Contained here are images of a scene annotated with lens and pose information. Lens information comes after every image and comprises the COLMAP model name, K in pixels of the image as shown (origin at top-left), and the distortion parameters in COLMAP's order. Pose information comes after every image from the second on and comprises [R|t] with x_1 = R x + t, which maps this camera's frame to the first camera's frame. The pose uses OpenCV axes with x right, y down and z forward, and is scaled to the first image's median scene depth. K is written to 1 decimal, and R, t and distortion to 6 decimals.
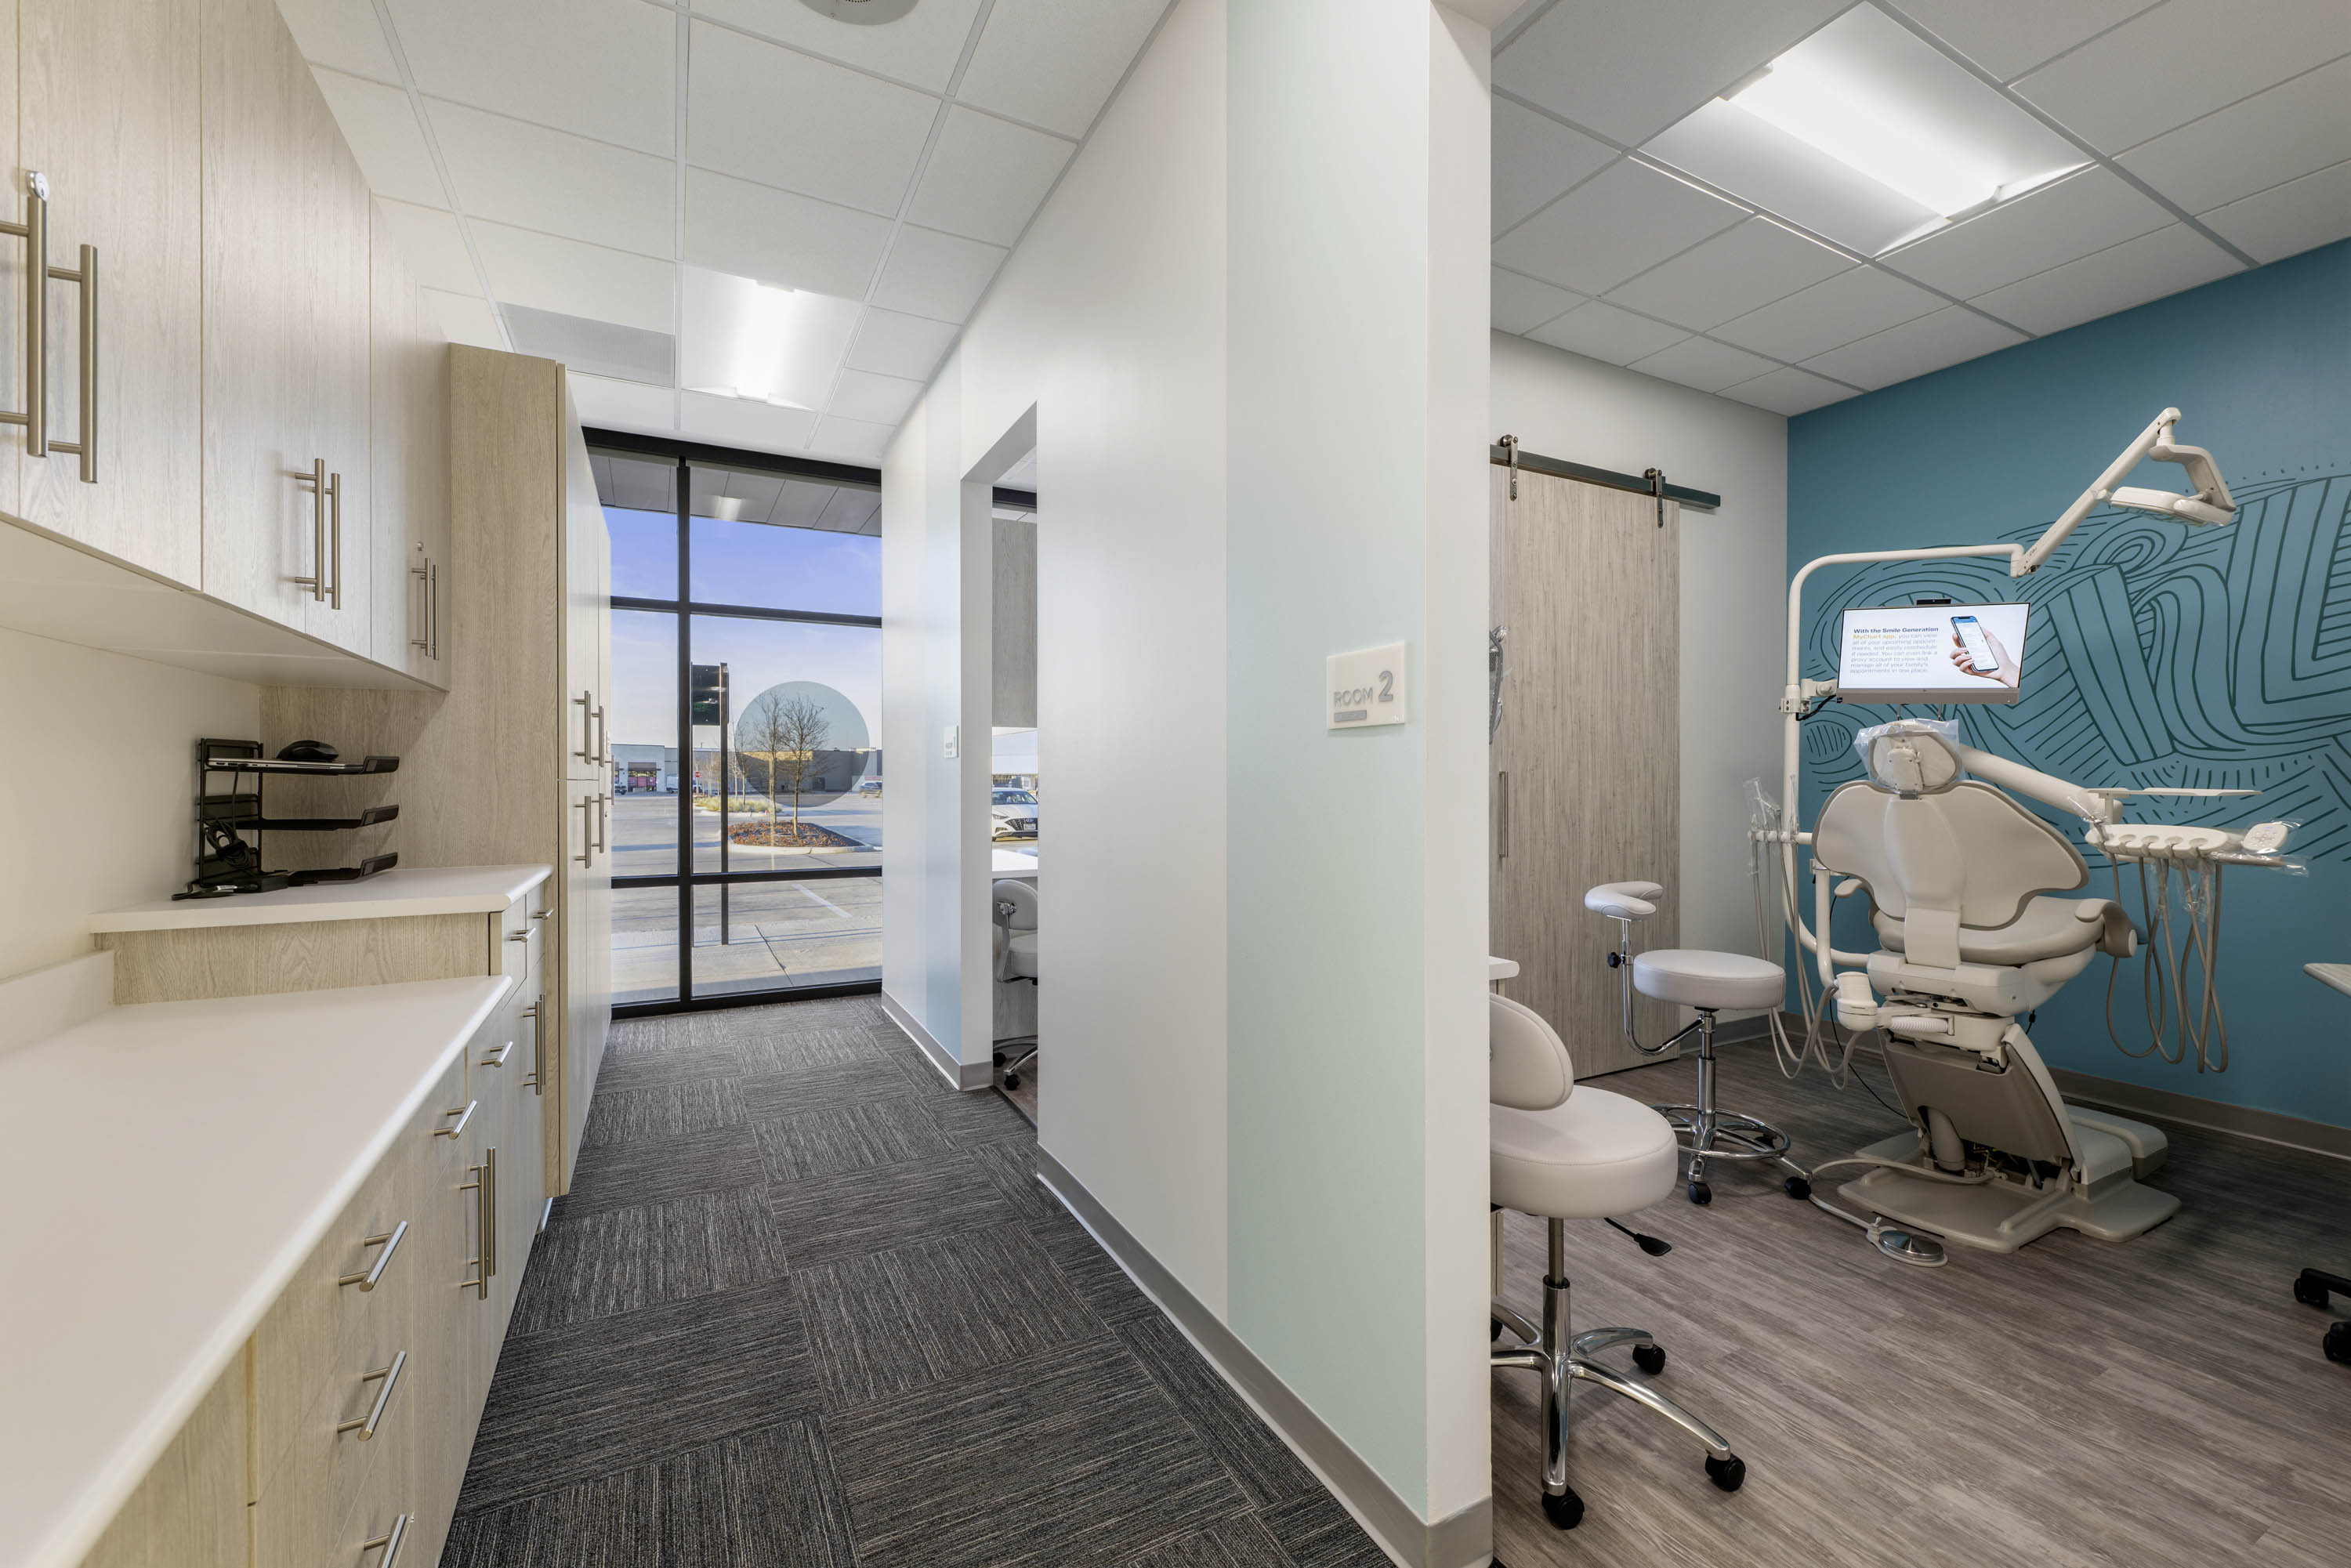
lens RADIAL K [[960.9, 0, 1185.1], [0, 960.9, 782.3], [0, 0, 1]] dist [-0.000300, -0.000220]
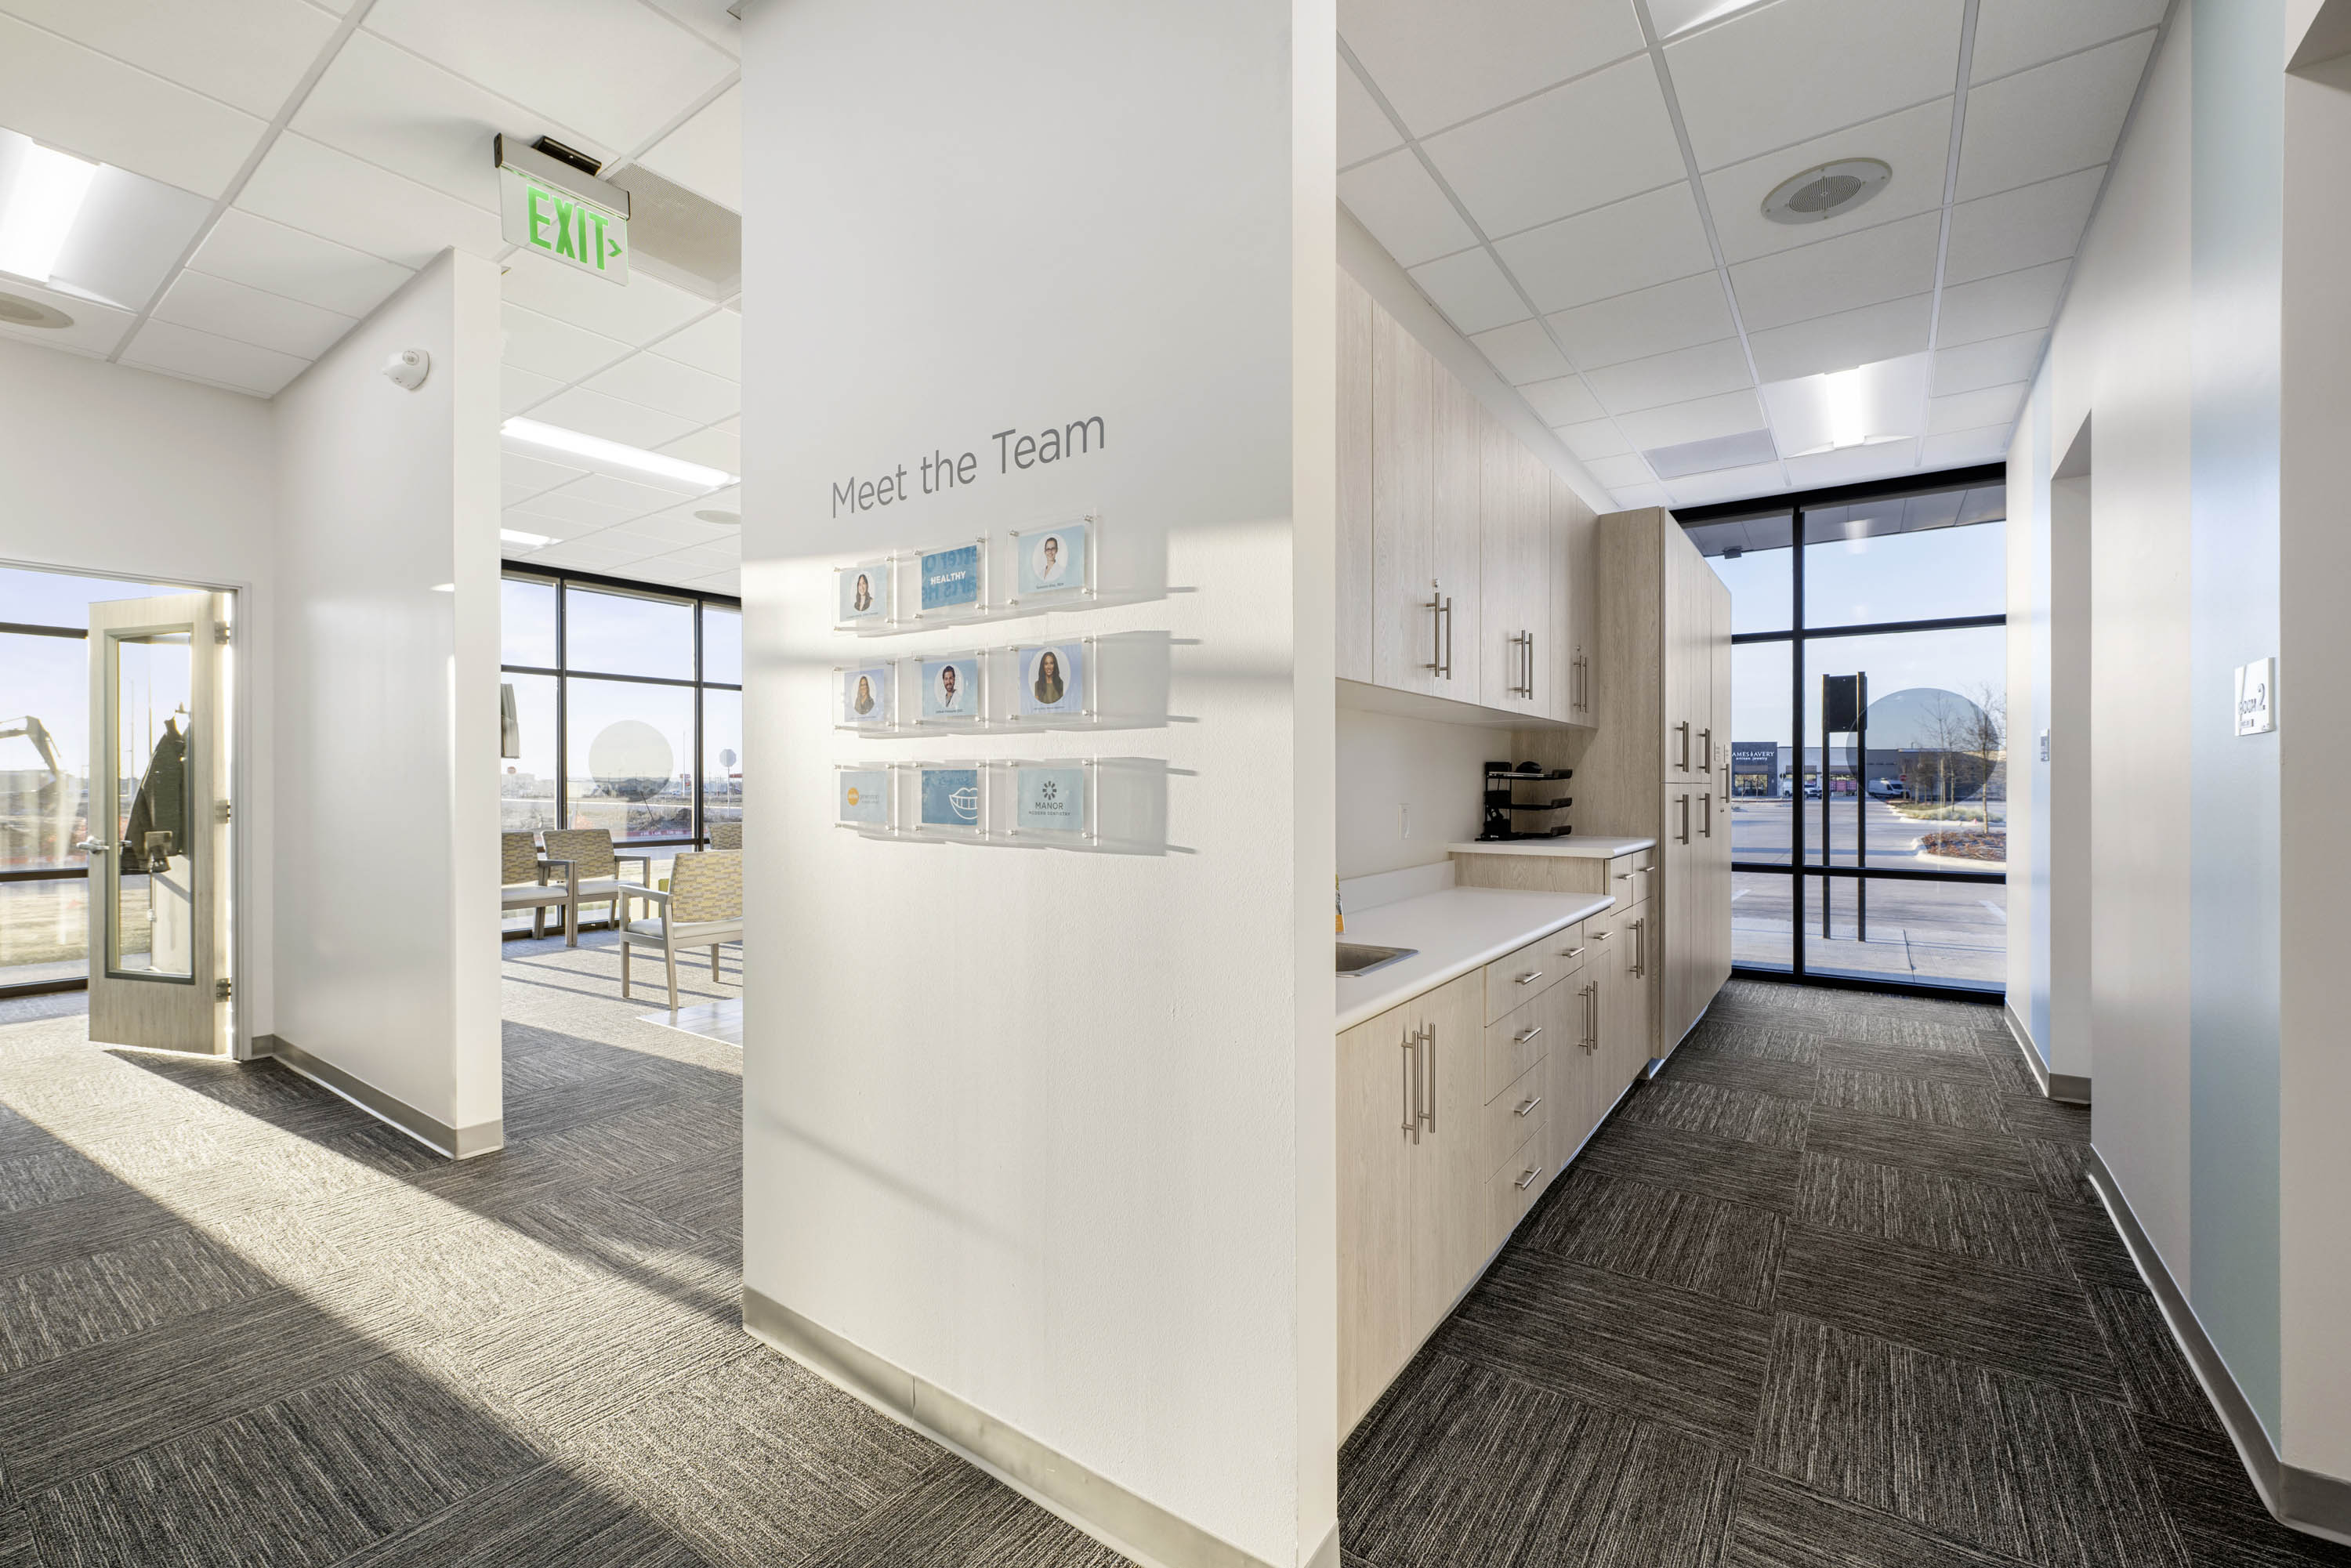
lens RADIAL K [[960.9, 0, 1185.1], [0, 960.9, 782.3], [0, 0, 1]] dist [-0.000300, -0.000220]
pose [[0.439393, -0.000042, -0.898295, 0.422216], [-0.003621, 0.999992, -0.001818, 0.001964], [0.898287, 0.004052, 0.439390, -0.374884]]
